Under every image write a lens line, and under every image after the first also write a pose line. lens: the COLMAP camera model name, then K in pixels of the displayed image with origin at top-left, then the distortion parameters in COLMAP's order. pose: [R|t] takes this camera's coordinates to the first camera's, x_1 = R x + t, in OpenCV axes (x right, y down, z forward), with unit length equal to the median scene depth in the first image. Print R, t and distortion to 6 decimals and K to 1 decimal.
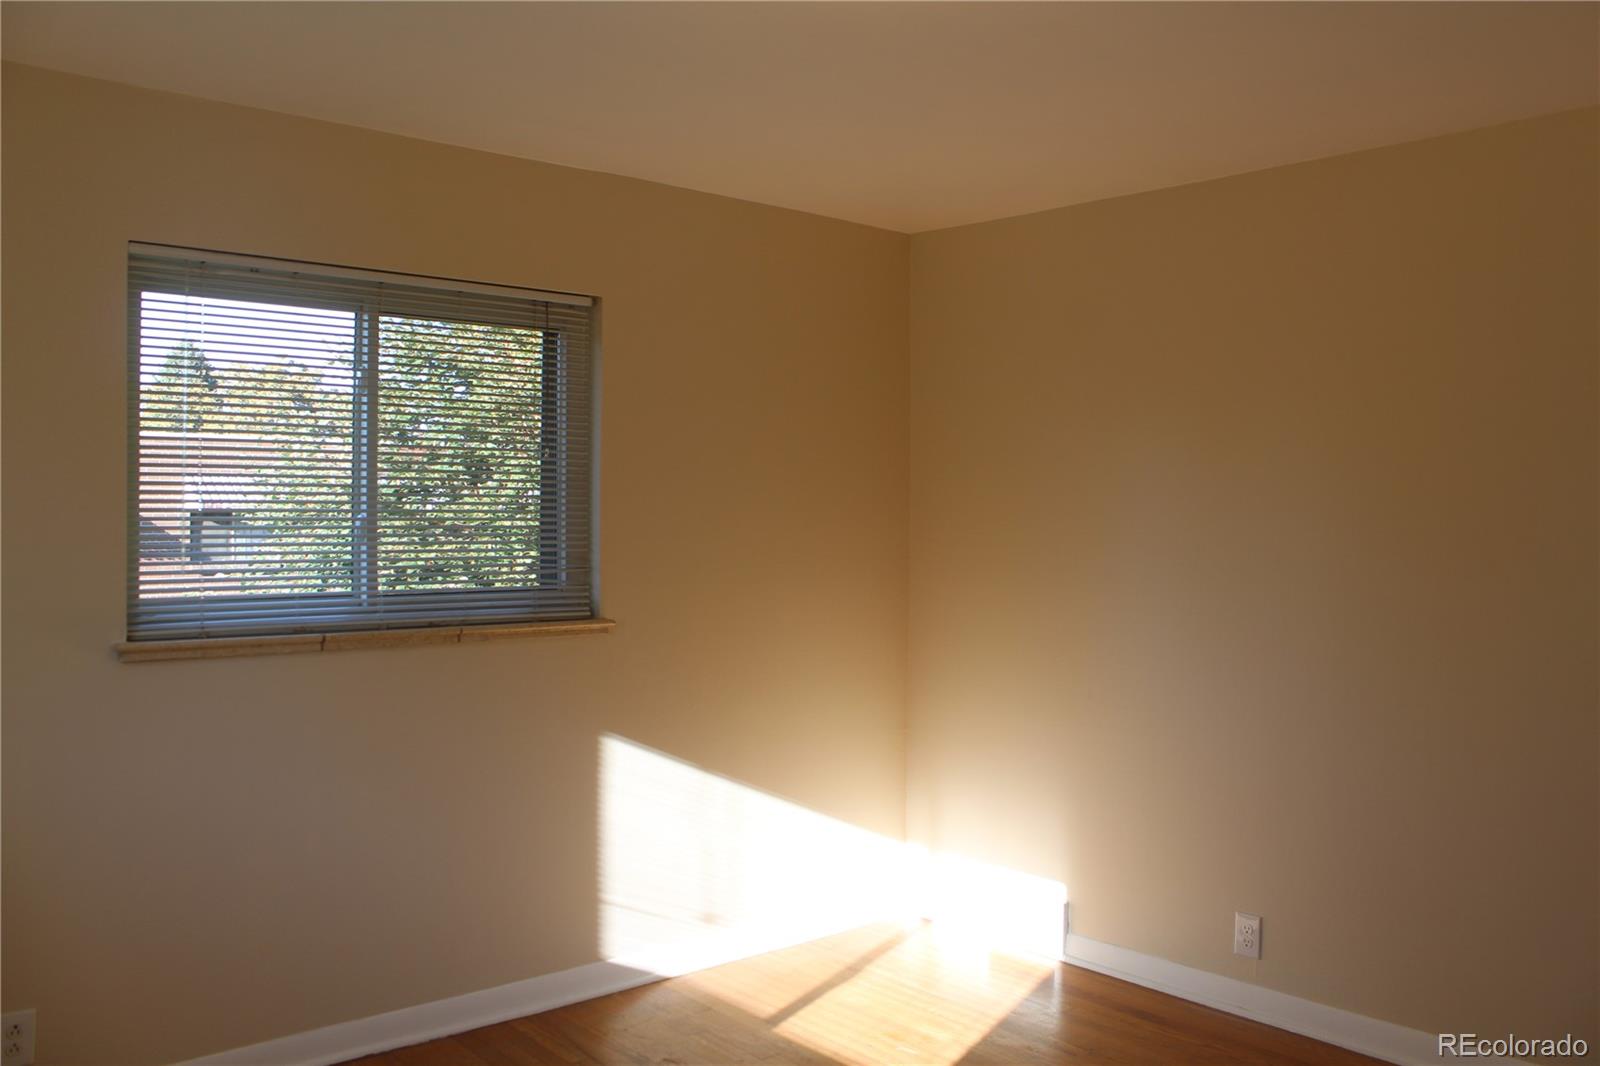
lens RADIAL K [[1352.4, 0, 800.0], [0, 1352.4, 533.0], [0, 0, 1]] dist [-0.173025, 0.156173]
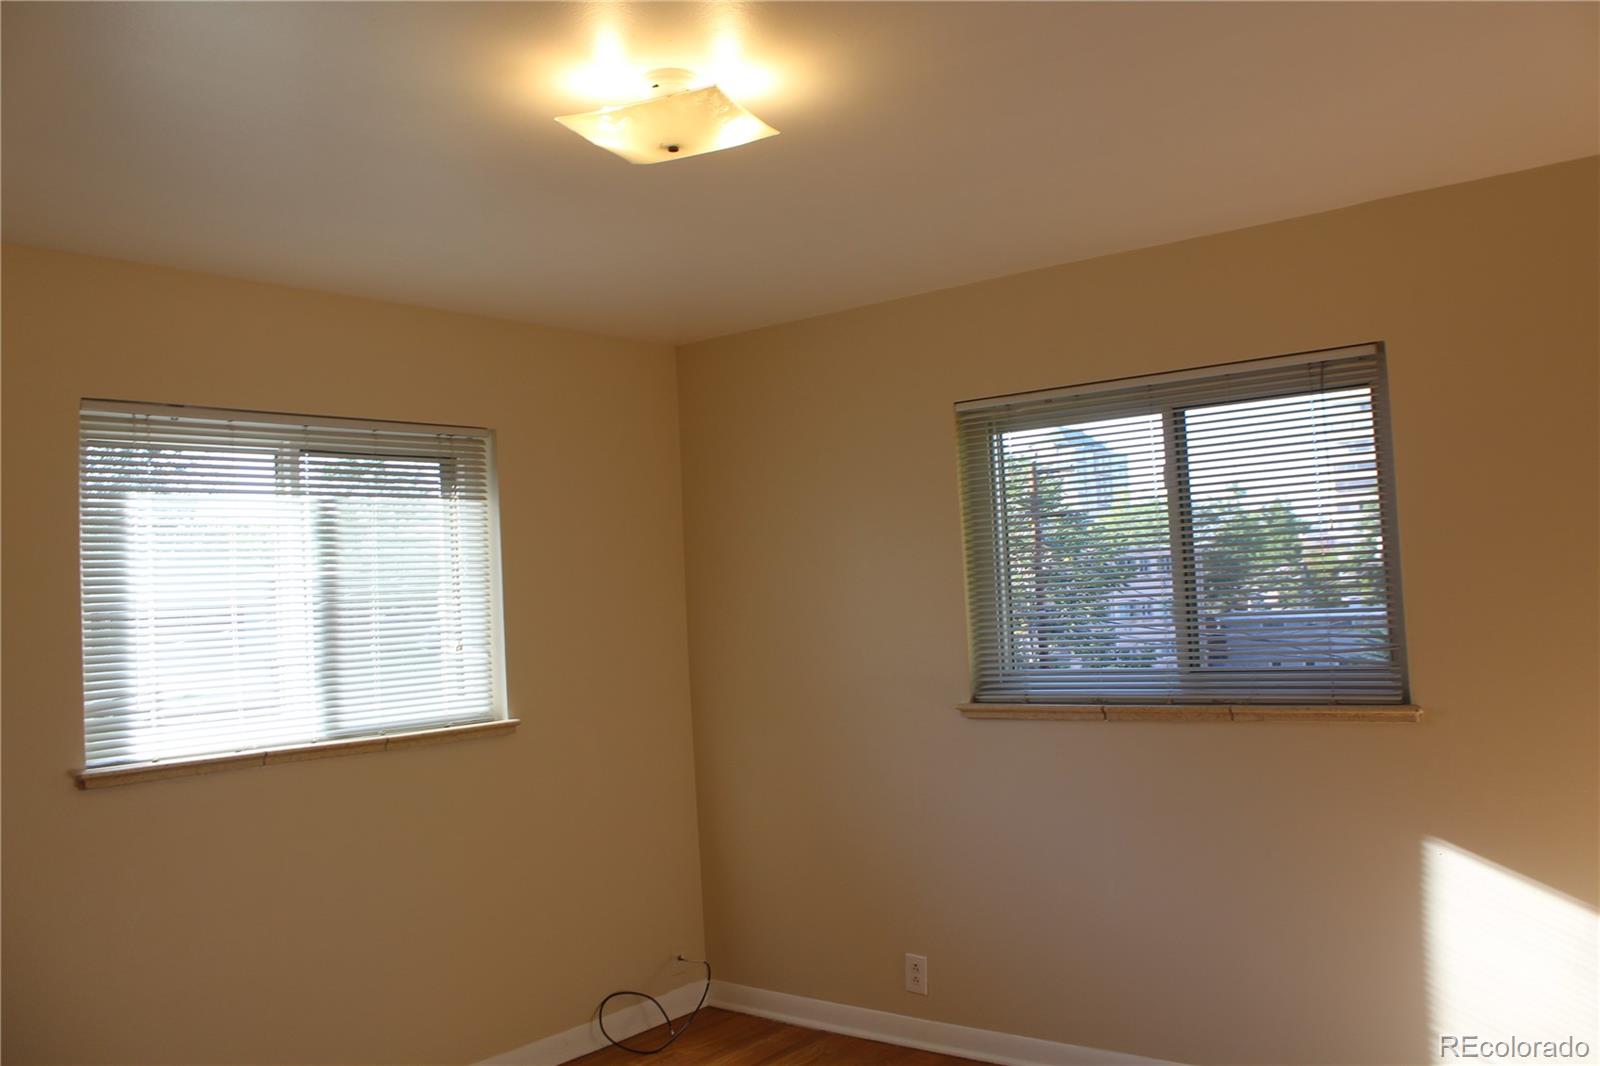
lens RADIAL K [[1352.4, 0, 800.0], [0, 1352.4, 533.0], [0, 0, 1]] dist [-0.173025, 0.156173]
pose [[0.163925, -0.070387, -0.983958, 0.684608], [0.027907, 0.997383, -0.066698, -0.002010], [0.986078, -0.016526, 0.165461, 0.509782]]
